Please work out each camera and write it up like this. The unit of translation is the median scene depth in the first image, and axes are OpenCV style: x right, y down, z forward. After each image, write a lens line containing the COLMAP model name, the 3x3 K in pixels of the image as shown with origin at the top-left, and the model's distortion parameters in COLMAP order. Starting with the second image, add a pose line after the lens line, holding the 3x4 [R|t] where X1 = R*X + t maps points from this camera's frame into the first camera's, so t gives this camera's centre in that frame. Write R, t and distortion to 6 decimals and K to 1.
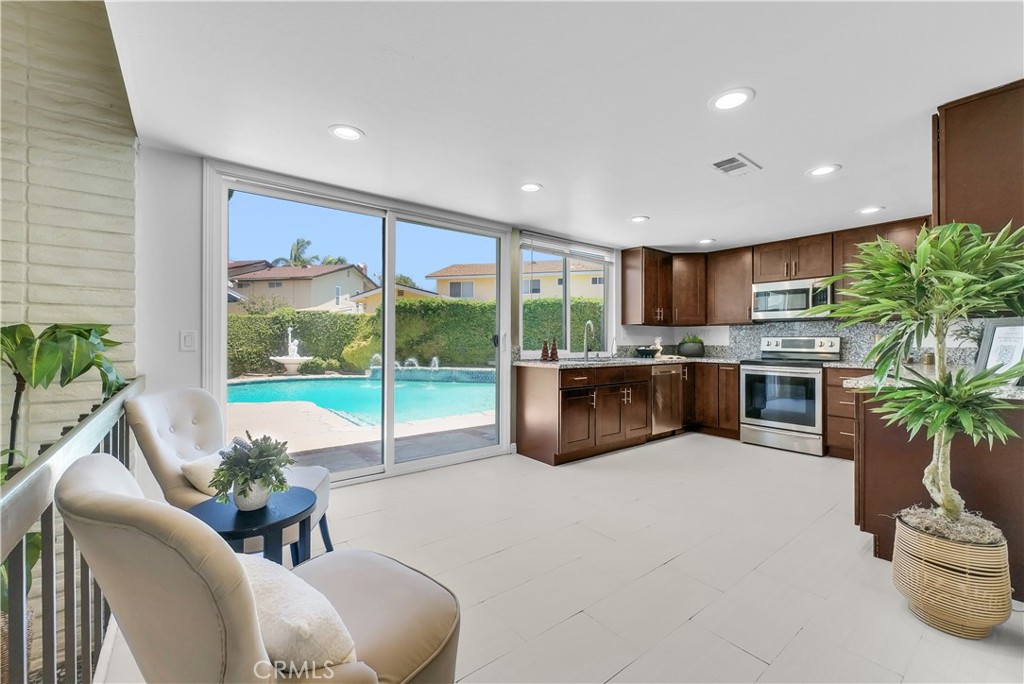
lens RADIAL K [[421.3, 0, 509.8], [0, 421.3, 333.8], [0, 0, 1]] dist [-0.011189, -0.000251]
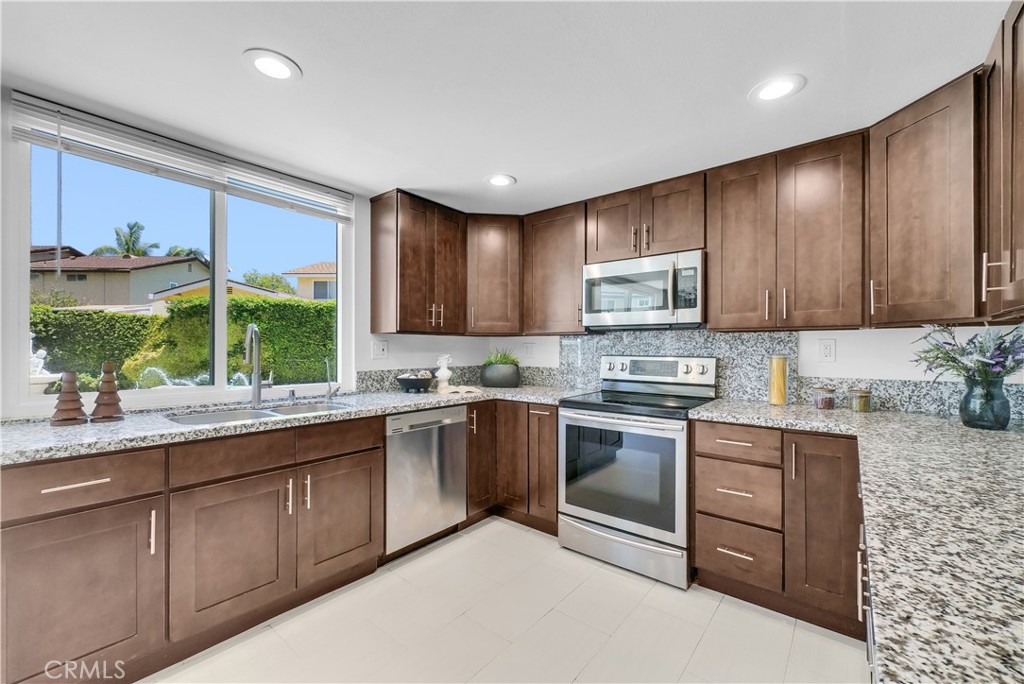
lens RADIAL K [[421.3, 0, 513.2], [0, 421.3, 339.8], [0, 0, 1]] dist [-0.011189, -0.000251]
pose [[0.973336, 0.004827, 0.229331, 0.338533], [-0.004186, 0.999986, -0.003282, -0.012502], [-0.229344, 0.002235, 0.973343, 0.440533]]
